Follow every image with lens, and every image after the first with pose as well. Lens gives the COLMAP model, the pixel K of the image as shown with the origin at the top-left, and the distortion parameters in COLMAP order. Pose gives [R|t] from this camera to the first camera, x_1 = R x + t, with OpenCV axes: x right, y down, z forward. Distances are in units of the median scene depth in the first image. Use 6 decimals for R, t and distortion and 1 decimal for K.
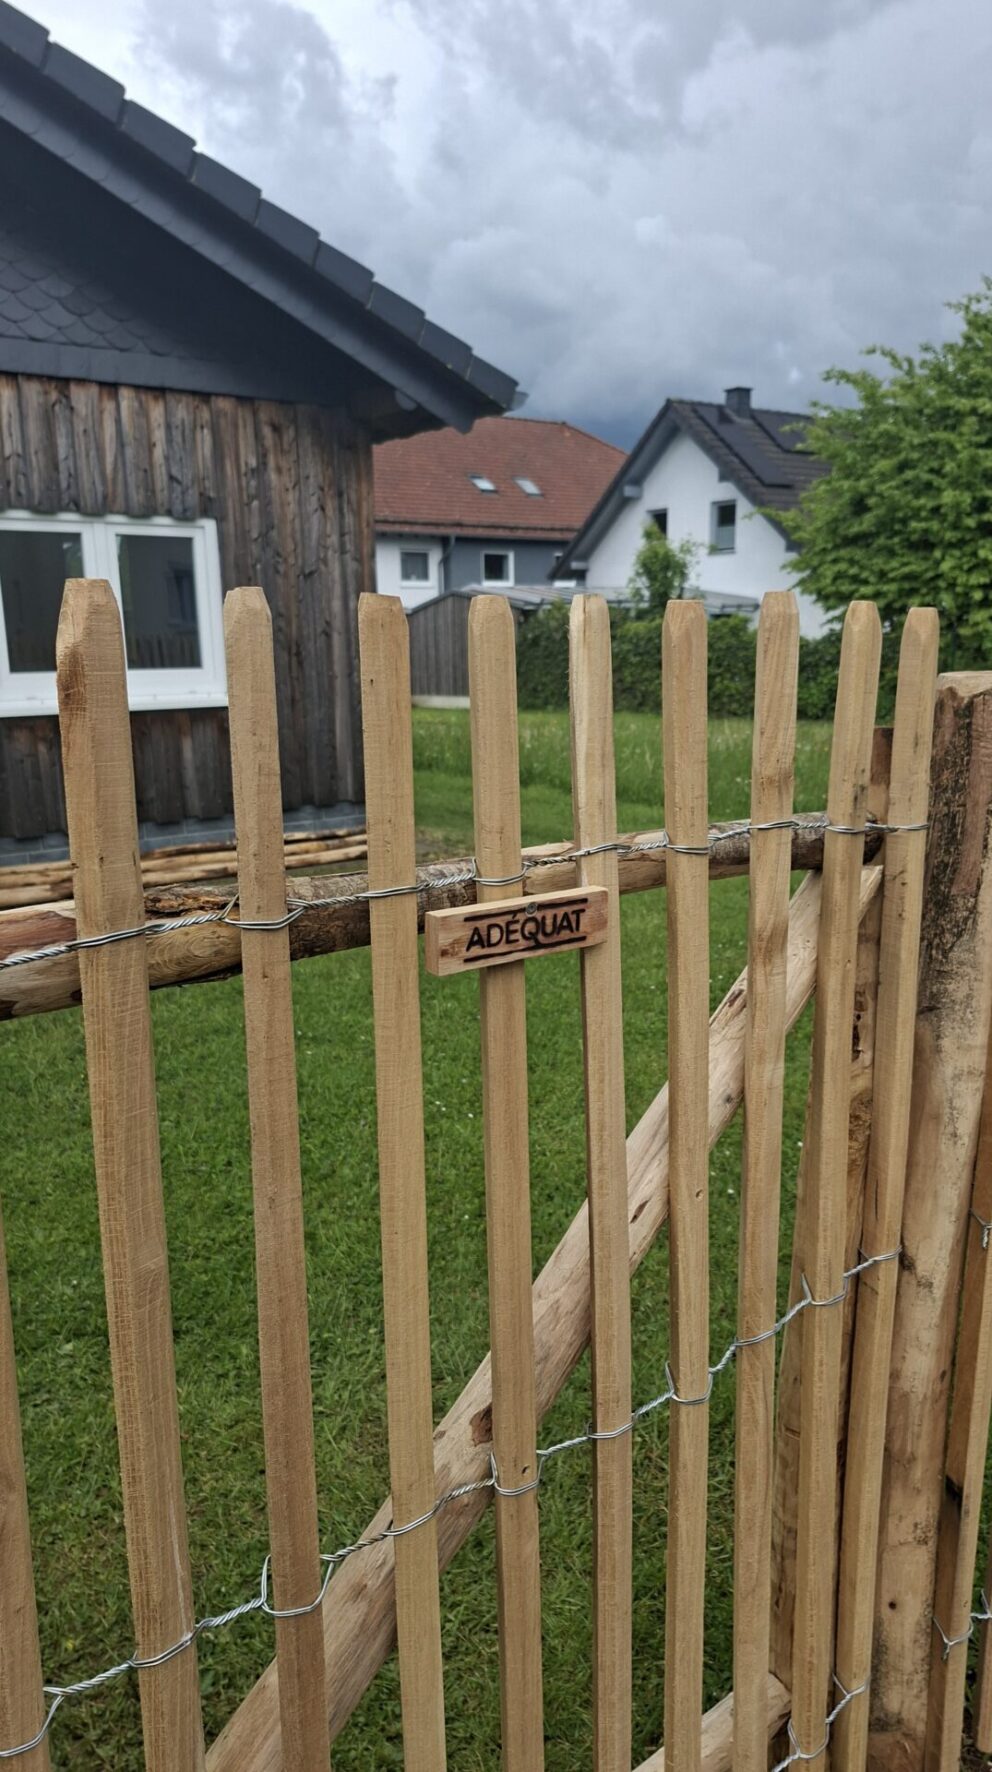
lens RADIAL K [[1259.3, 0, 465.4], [0, 1259.3, 914.2], [0, 0, 1]] dist [0.093461, -0.184881]
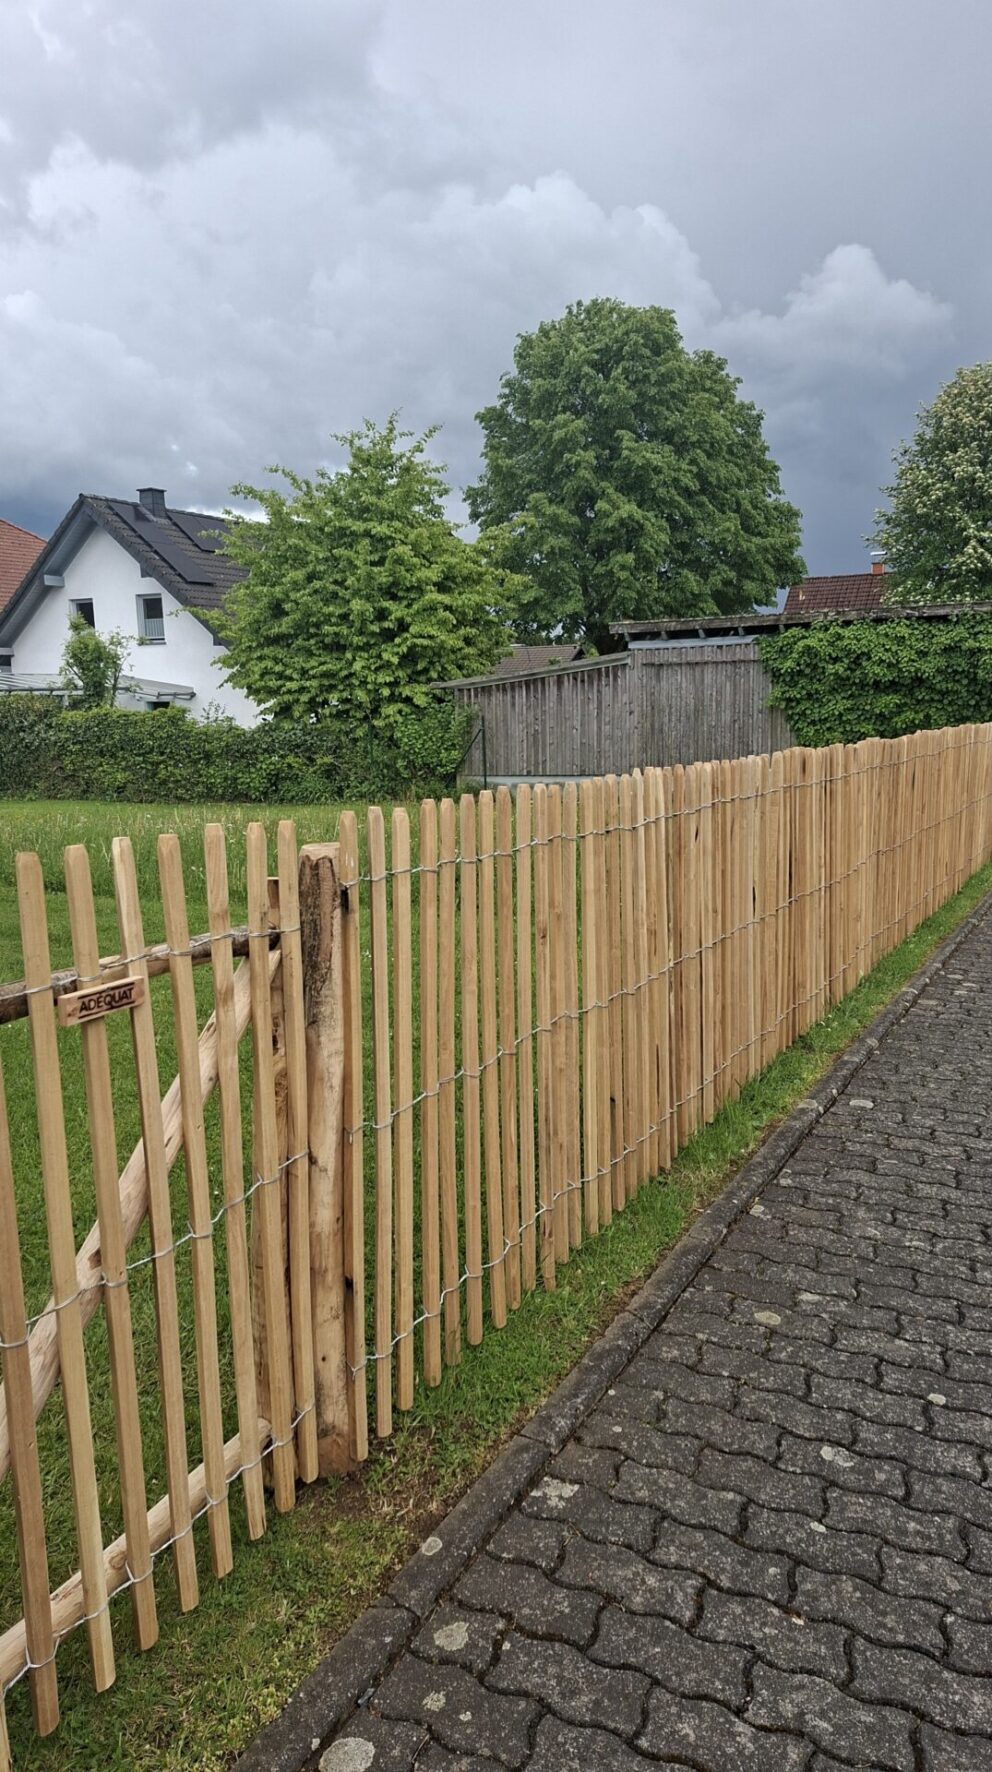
lens RADIAL K [[1209.3, 0, 496.0], [0, 1209.3, 886.0], [0, 0, 1]] dist [0.197687, -0.312708]
pose [[0.896348, -0.067747, 0.438144, -0.170882], [0.104101, 0.992788, -0.059461, 0.008590], [-0.430956, 0.098910, 0.896936, -0.759033]]
